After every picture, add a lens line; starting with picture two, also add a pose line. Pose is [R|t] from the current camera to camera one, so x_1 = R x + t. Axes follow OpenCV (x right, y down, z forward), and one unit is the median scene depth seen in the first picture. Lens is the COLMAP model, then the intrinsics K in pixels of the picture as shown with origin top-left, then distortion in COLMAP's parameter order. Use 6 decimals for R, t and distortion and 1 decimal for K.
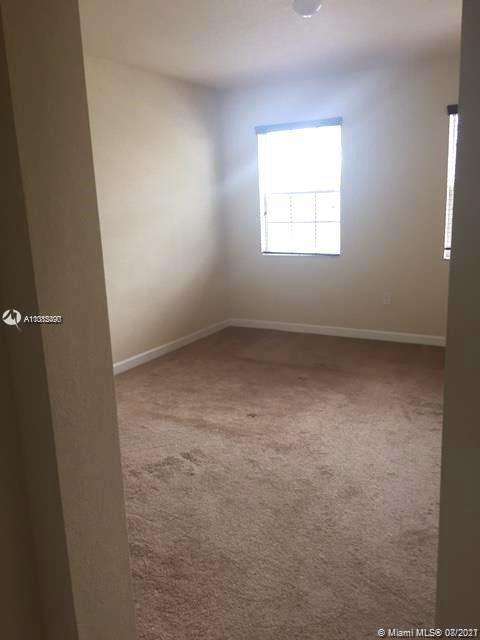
lens RADIAL K [[545.2, 0, 240.0], [0, 545.2, 320.0], [0, 0, 1]] dist [0.126258, -0.204022]
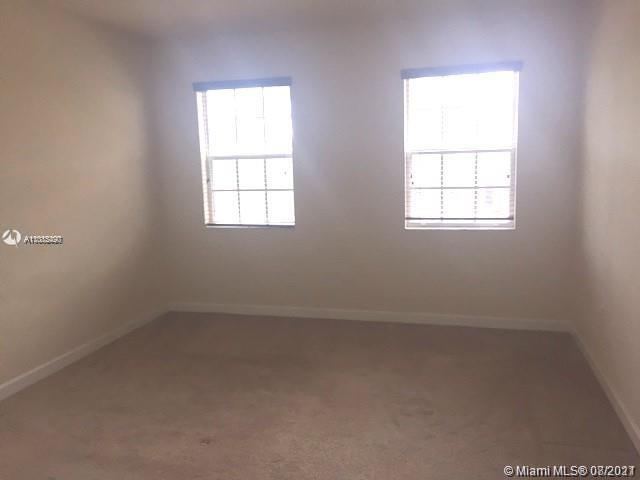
lens RADIAL K [[545.2, 0, 311.2], [0, 545.2, 239.3], [0, 0, 1]] dist [0.126258, -0.204022]
pose [[0.968999, -0.028385, 0.245430, -0.016827], [0.048239, 0.995996, -0.075267, -0.039062], [-0.242311, 0.084773, 0.966488, 0.177291]]
